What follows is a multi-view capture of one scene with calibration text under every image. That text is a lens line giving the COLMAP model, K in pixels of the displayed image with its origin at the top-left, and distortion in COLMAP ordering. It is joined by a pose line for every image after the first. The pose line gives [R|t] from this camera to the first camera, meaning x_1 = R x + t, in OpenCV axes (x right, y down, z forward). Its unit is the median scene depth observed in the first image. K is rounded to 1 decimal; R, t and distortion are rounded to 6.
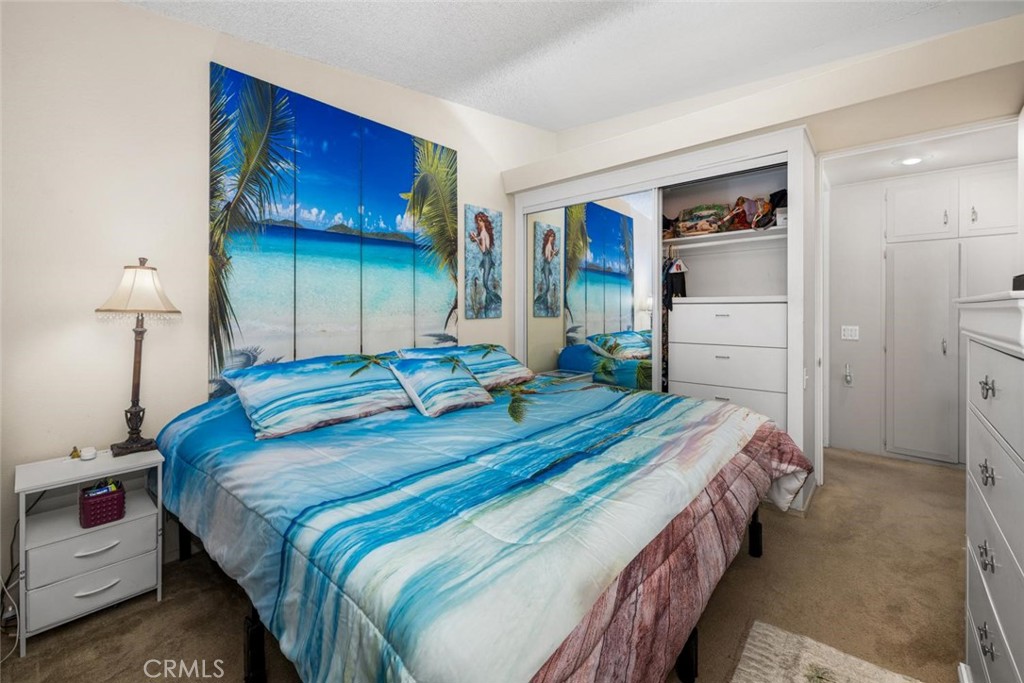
lens RADIAL K [[419.6, 0, 539.7], [0, 419.6, 308.1], [0, 0, 1]] dist [0.003030, -0.001039]
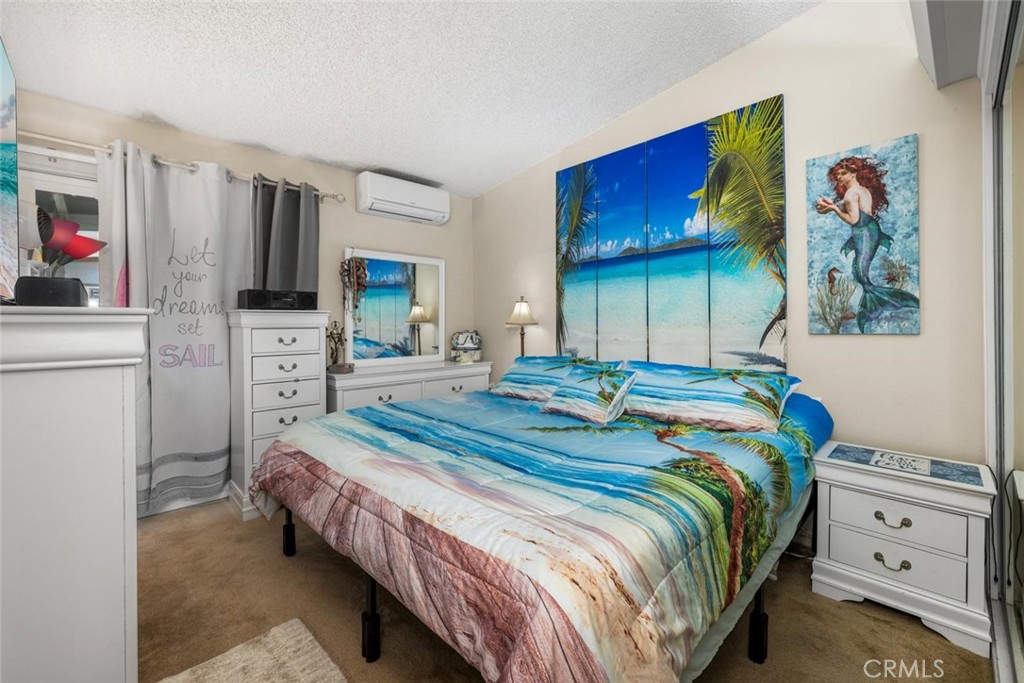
lens RADIAL K [[419.6, 0, 515.7], [0, 419.6, 326.2], [0, 0, 1]] dist [0.003030, -0.001039]
pose [[-0.098326, -0.000715, -0.995154, 0.589580], [0.003713, 0.999993, -0.001085, 0.013102], [0.995147, -0.003802, -0.098323, 0.679567]]
